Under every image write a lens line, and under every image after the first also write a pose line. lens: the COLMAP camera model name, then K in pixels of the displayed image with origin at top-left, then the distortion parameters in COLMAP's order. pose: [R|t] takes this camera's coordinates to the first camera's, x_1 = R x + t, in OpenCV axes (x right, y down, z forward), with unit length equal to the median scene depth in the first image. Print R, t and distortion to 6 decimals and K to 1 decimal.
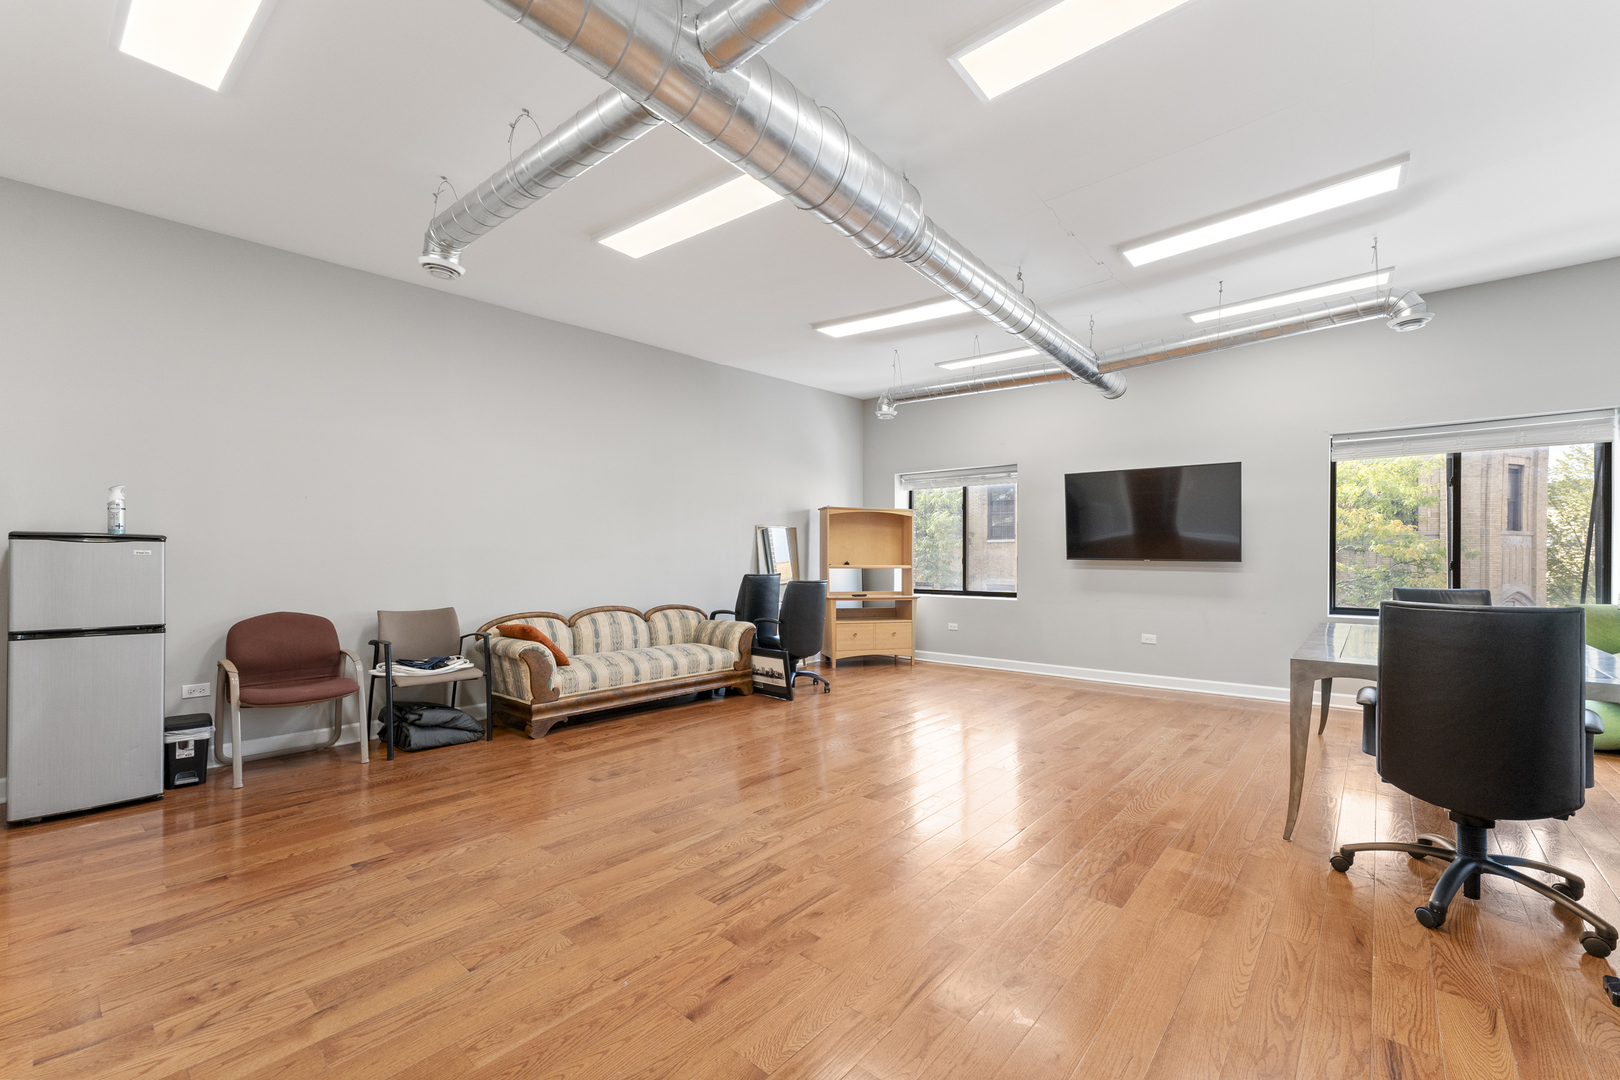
lens RADIAL K [[661.8, 0, 807.2], [0, 661.8, 550.5], [0, 0, 1]] dist [0.000907, 0.000134]
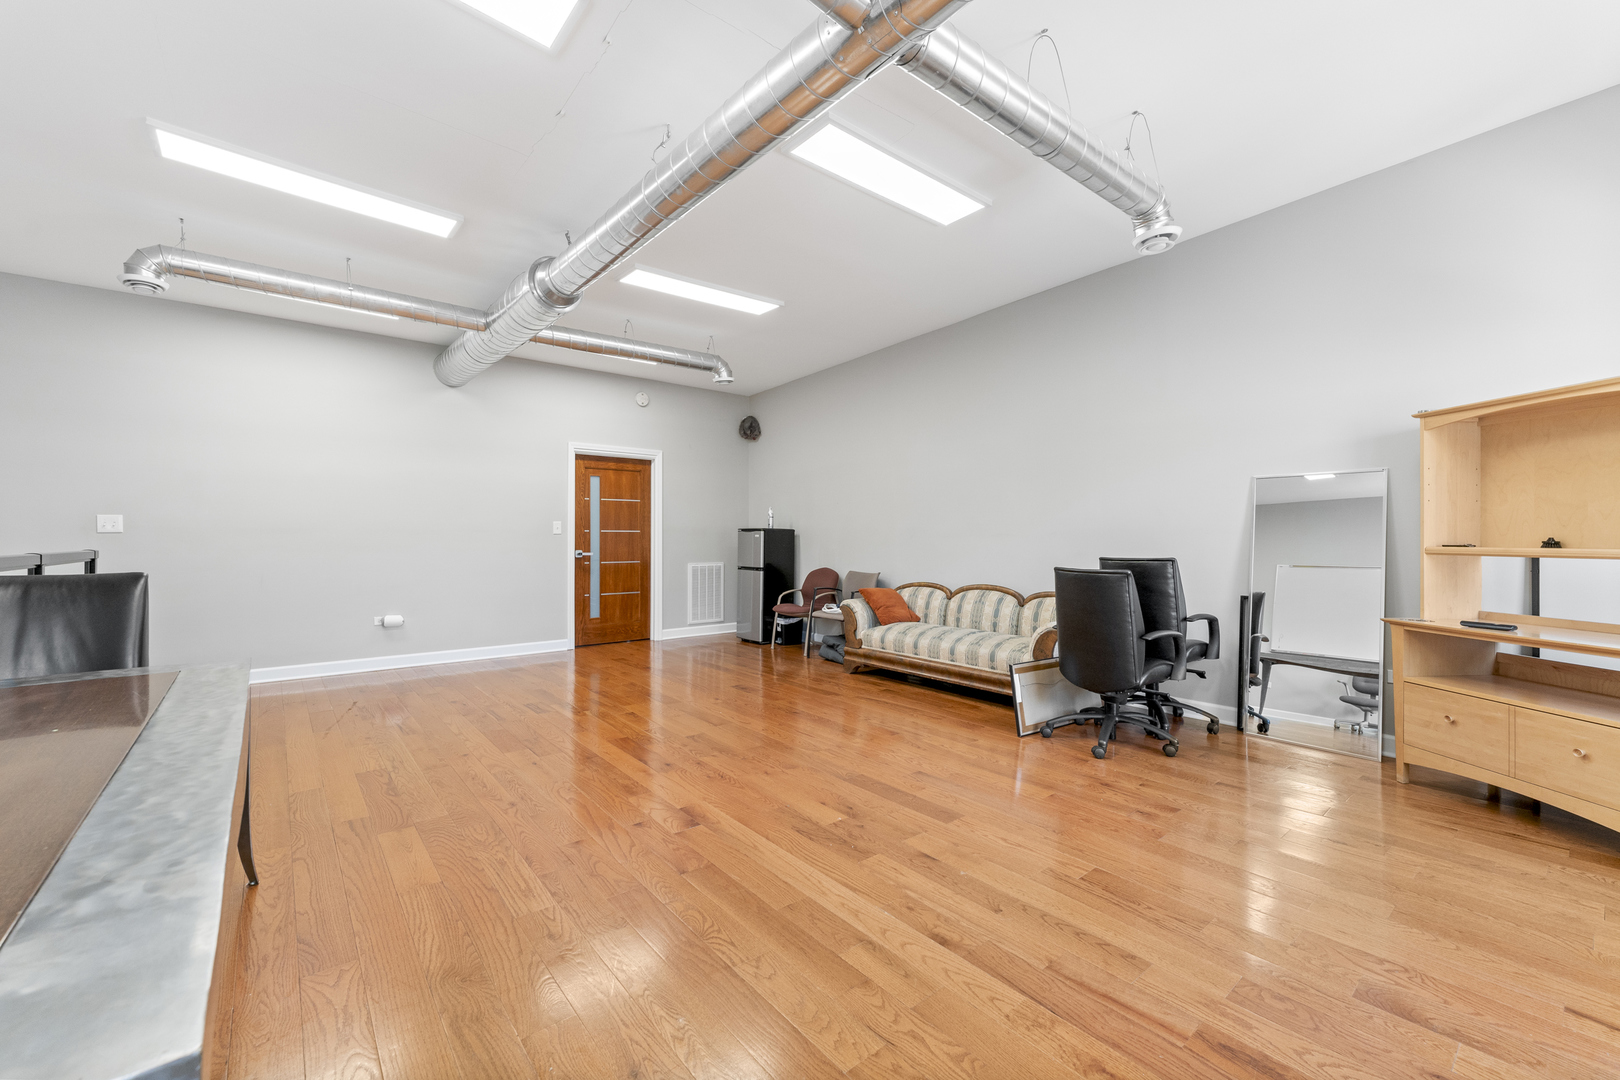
lens RADIAL K [[661.8, 0, 807.2], [0, 661.8, 550.5], [0, 0, 1]] dist [0.000907, 0.000134]
pose [[-0.187621, 0.000472, -0.982241, 0.734287], [0.007939, 0.999968, -0.001036, 0.034617], [0.982209, -0.007993, -0.187619, 0.968400]]
